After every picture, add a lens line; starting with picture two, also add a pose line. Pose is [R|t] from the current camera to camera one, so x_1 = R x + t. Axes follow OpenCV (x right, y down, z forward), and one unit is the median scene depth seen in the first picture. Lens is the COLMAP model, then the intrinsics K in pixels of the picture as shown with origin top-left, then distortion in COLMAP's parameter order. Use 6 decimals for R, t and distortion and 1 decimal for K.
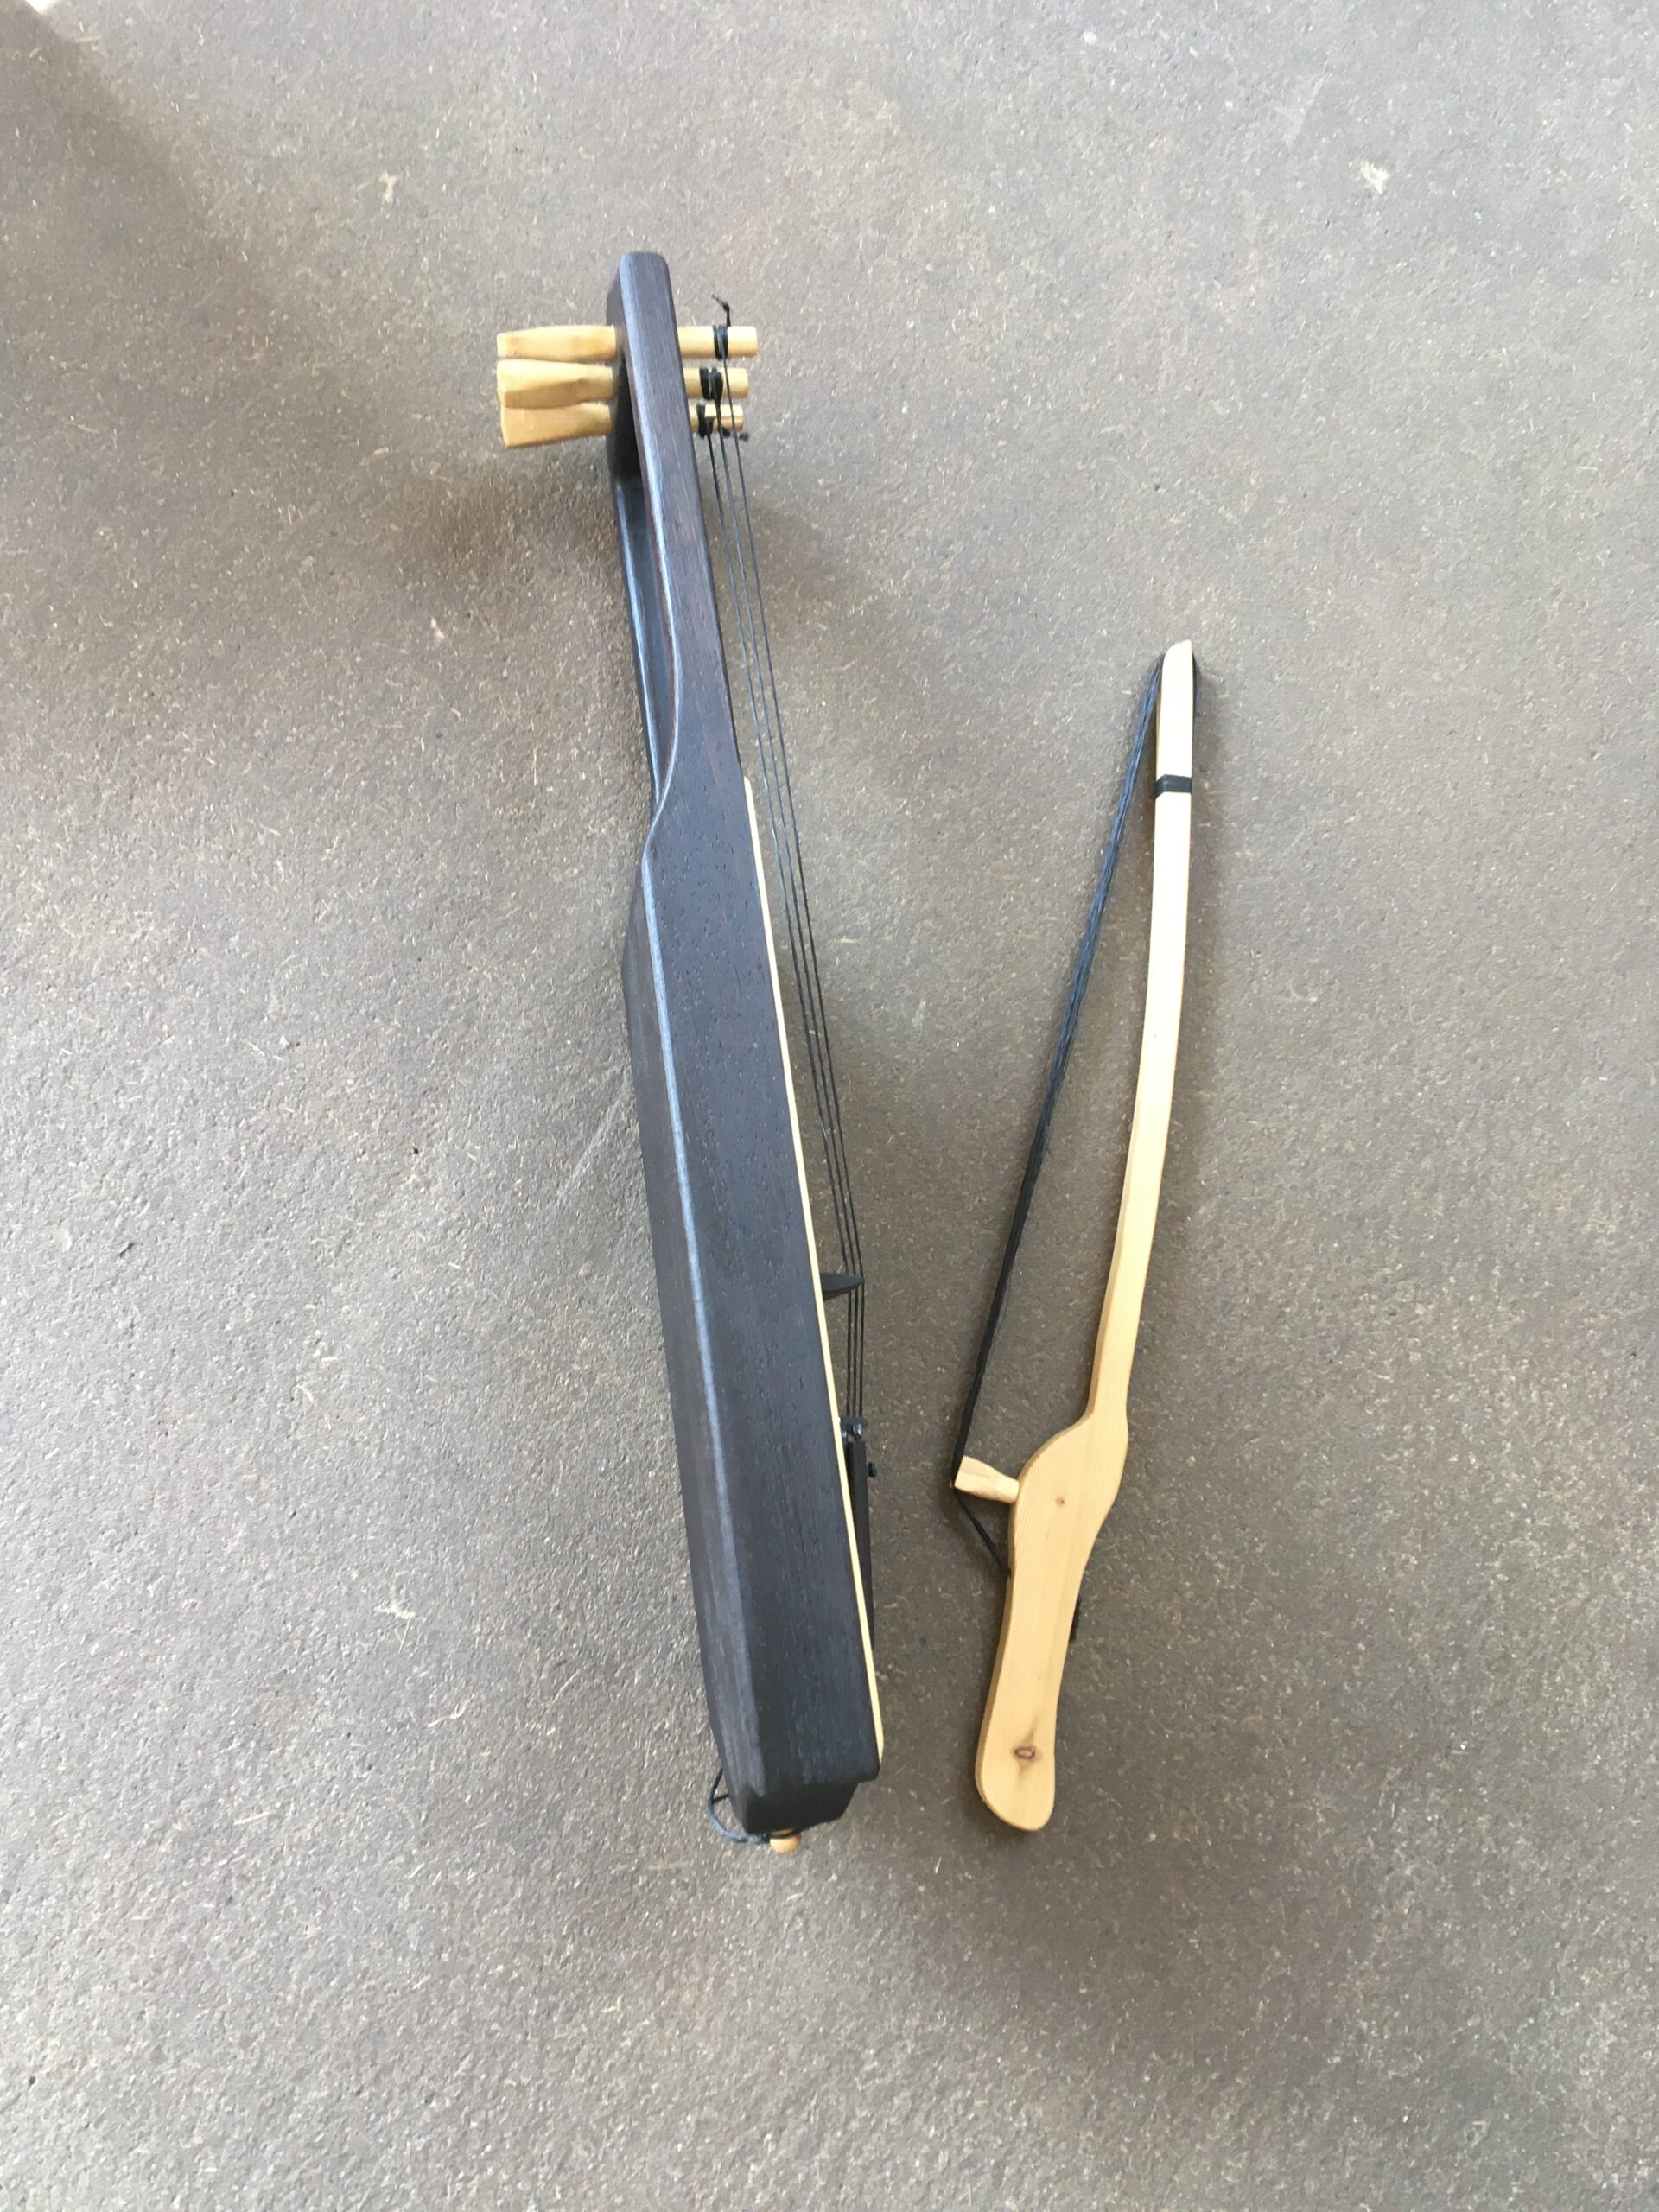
lens RADIAL K [[1859.7, 0, 830.9], [0, 1859.7, 1096.5], [0, 0, 1]] dist [0.125885, -0.199654]
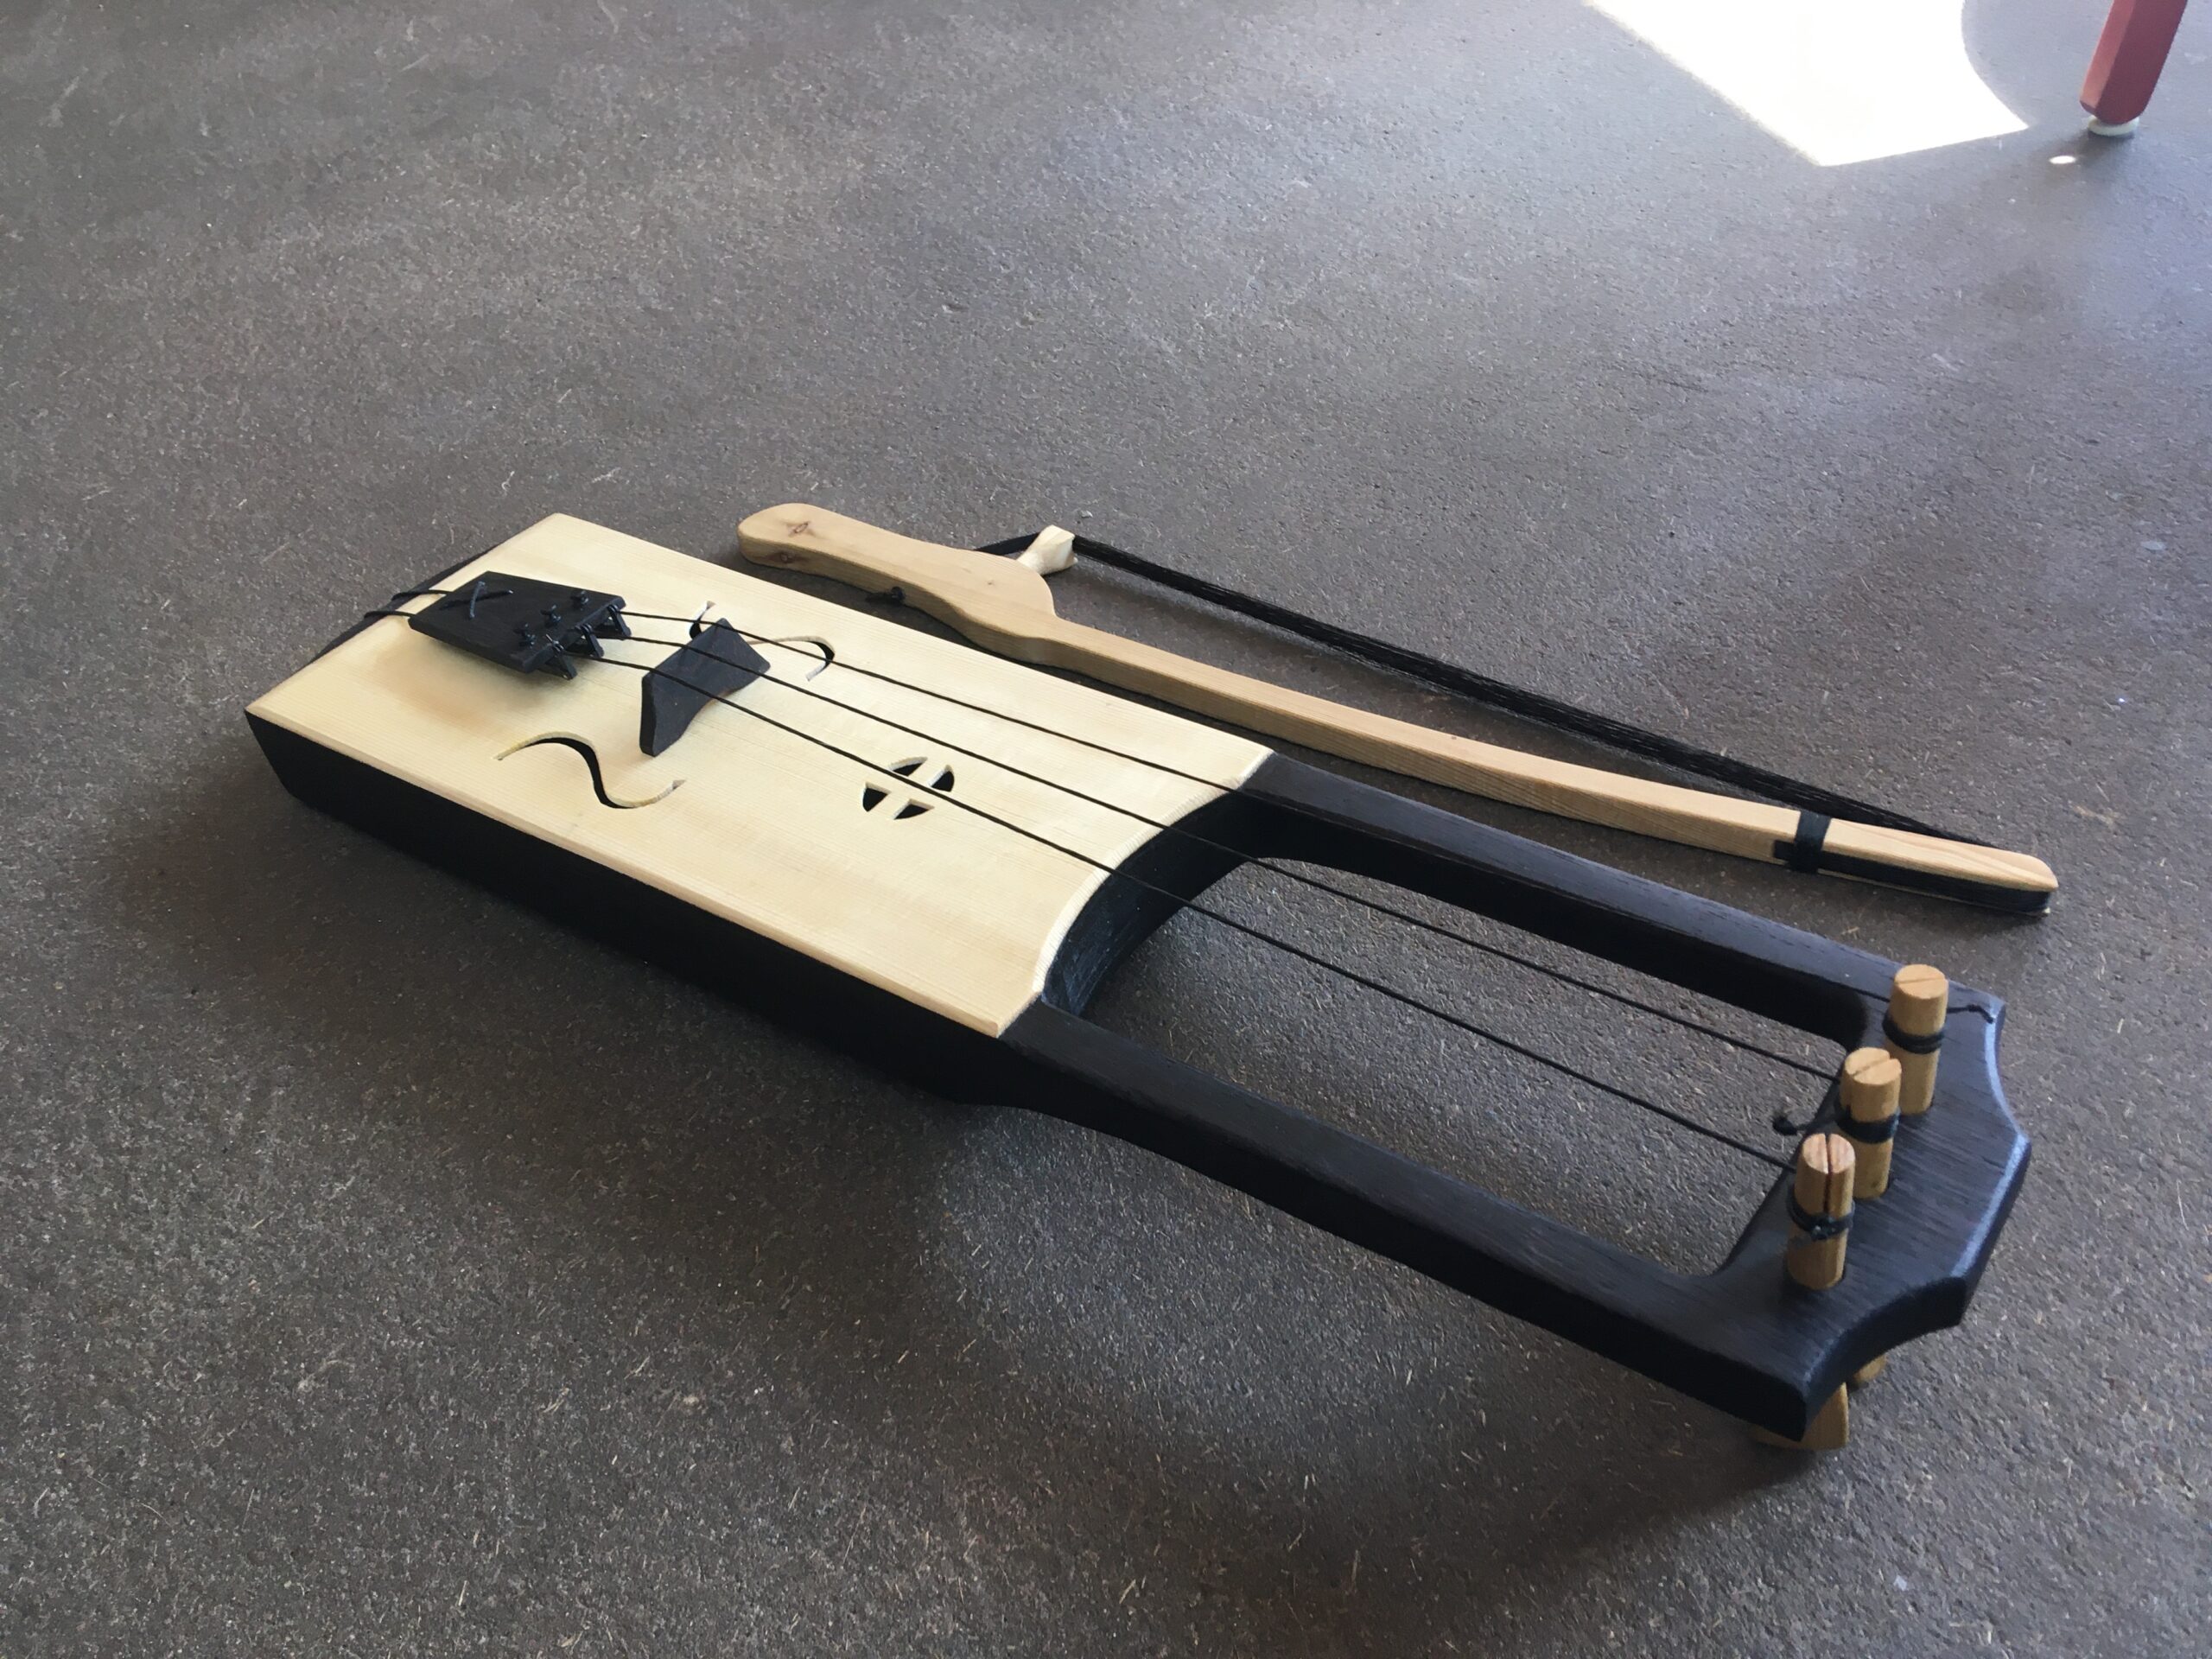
lens RADIAL K [[1859.7, 0, 1099.0], [0, 1859.7, 842.4], [0, 0, 1]] dist [0.125885, -0.199654]
pose [[-0.538510, 0.506243, -0.673591, 0.475666], [-0.820698, -0.133961, 0.555436, -0.618317], [0.190951, 0.851923, 0.487612, 0.655041]]
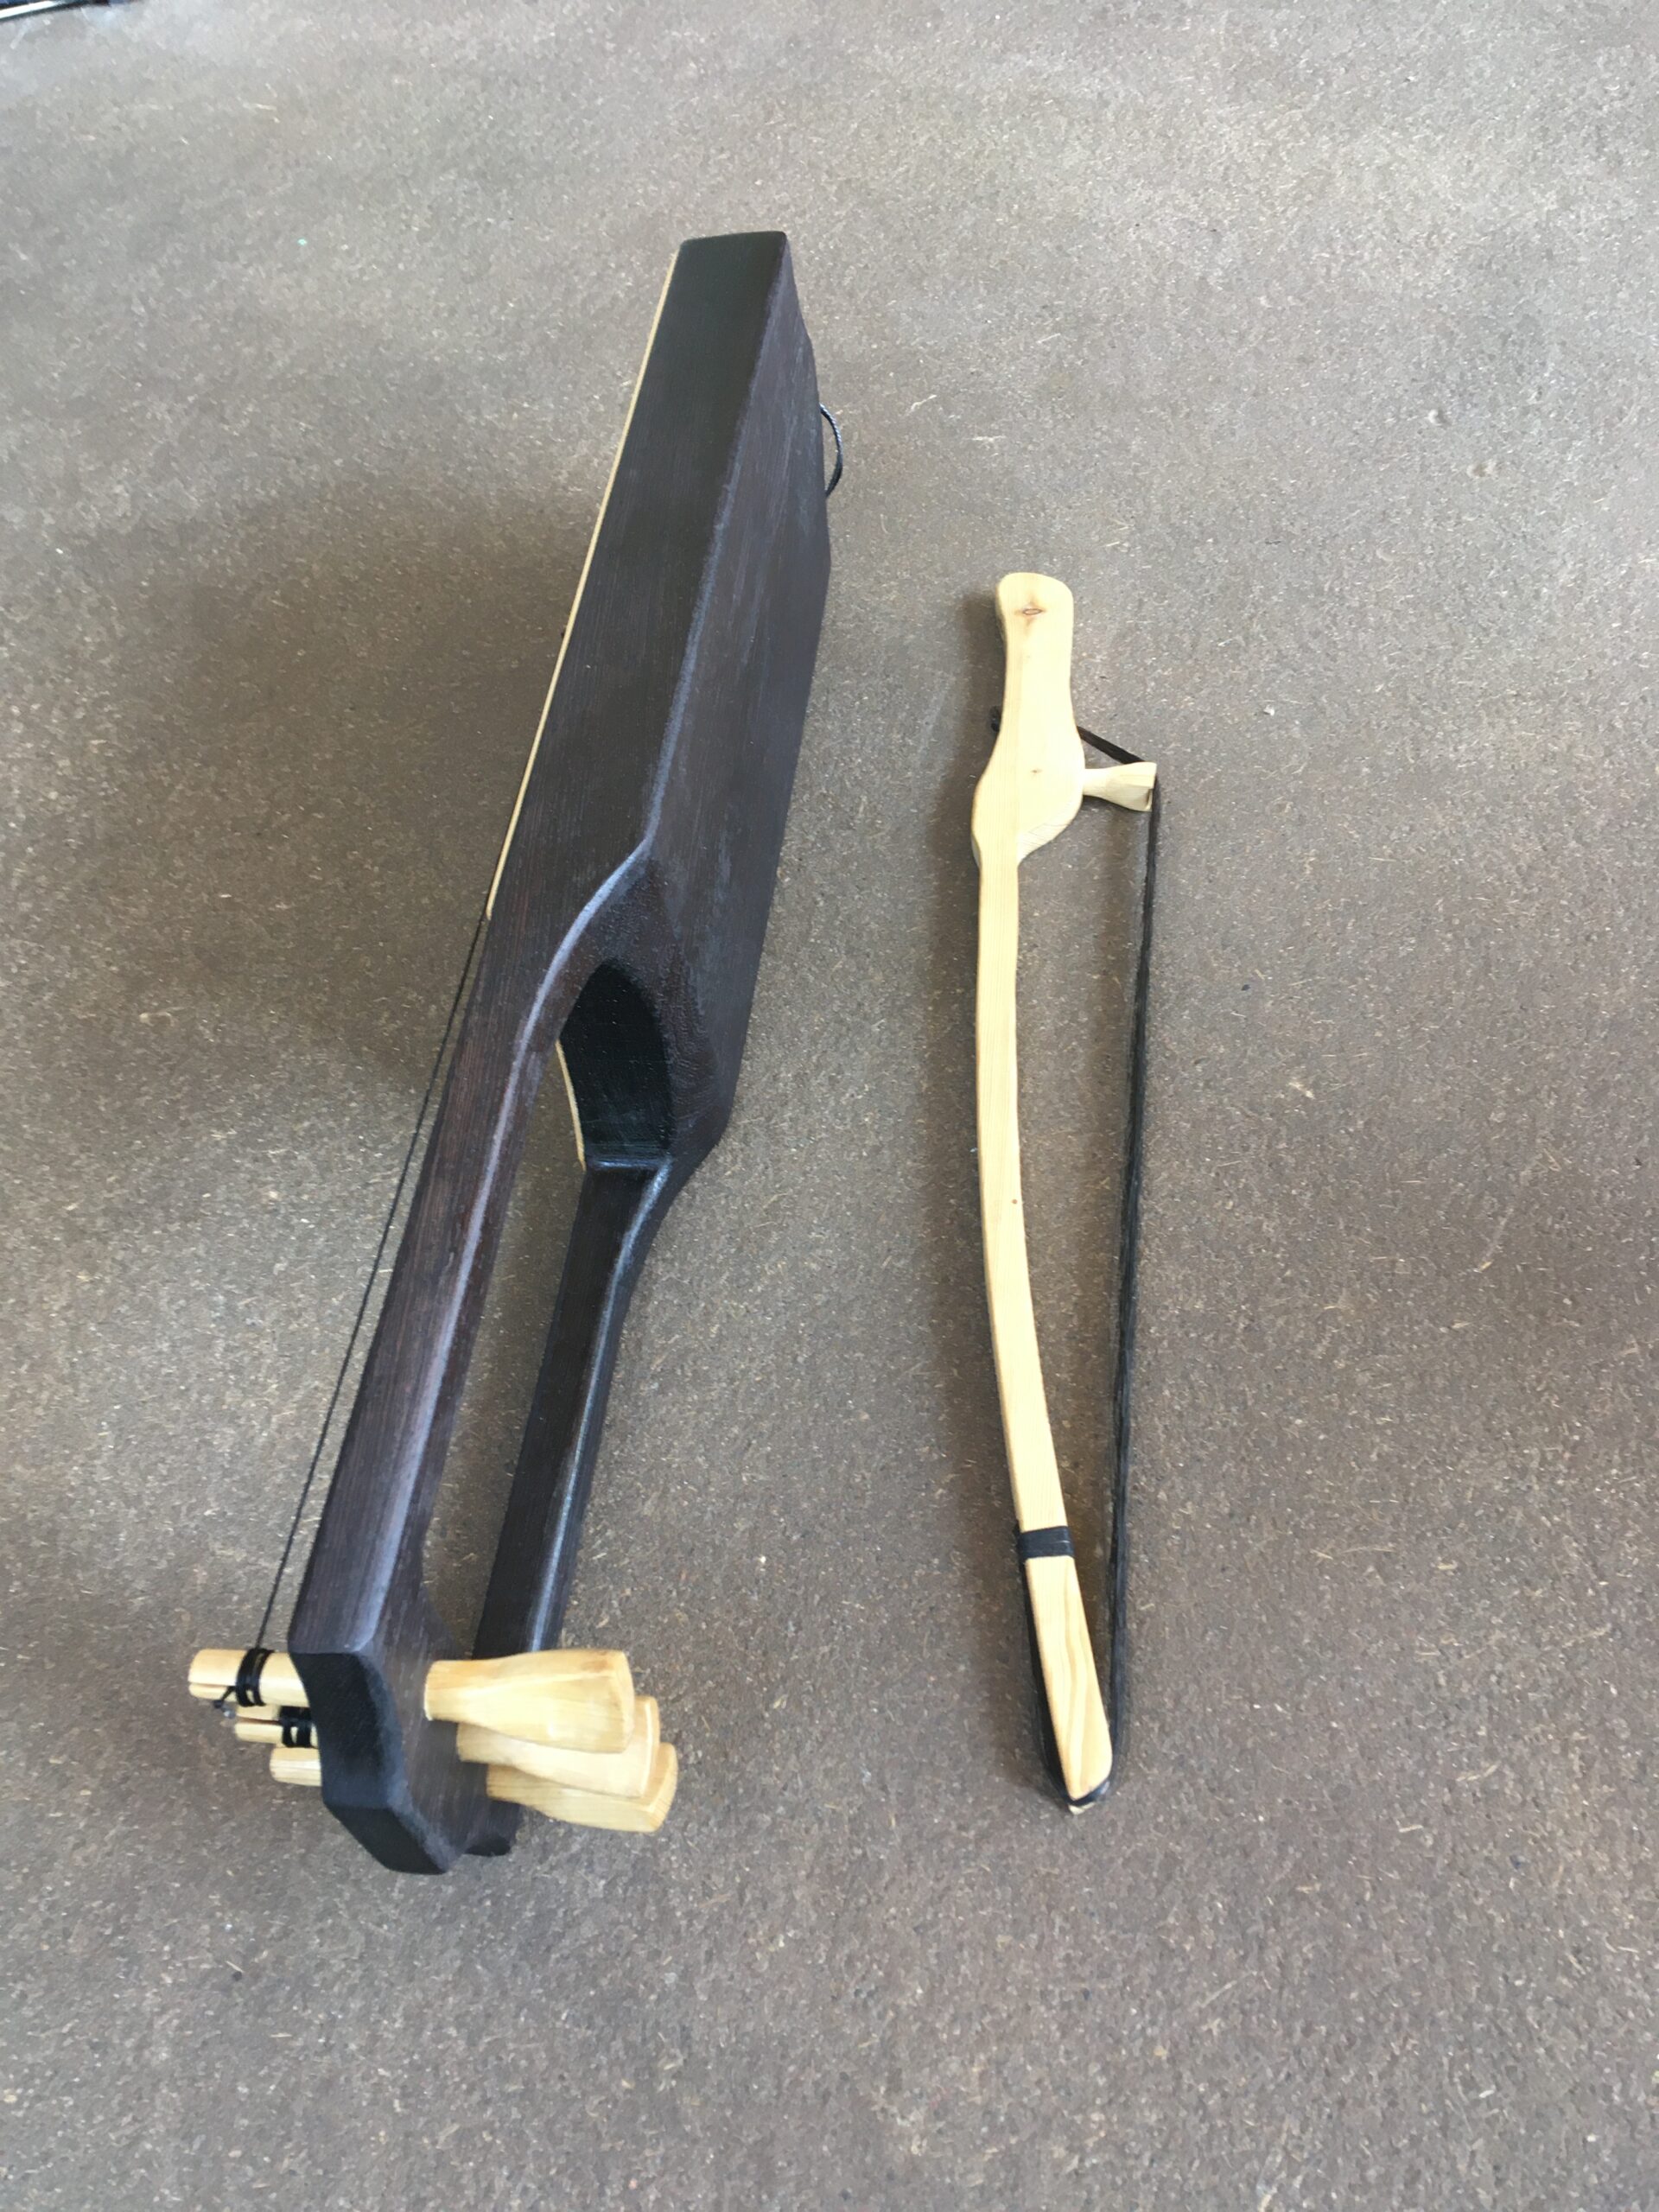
lens RADIAL K [[1859.7, 0, 830.9], [0, 1859.7, 1096.5], [0, 0, 1]] dist [0.125885, -0.199654]
pose [[-0.978534, 0.131484, -0.158693, 0.105760], [-0.206082, -0.619317, 0.757613, -0.827571], [0.001333, 0.774053, 0.633119, 0.541700]]
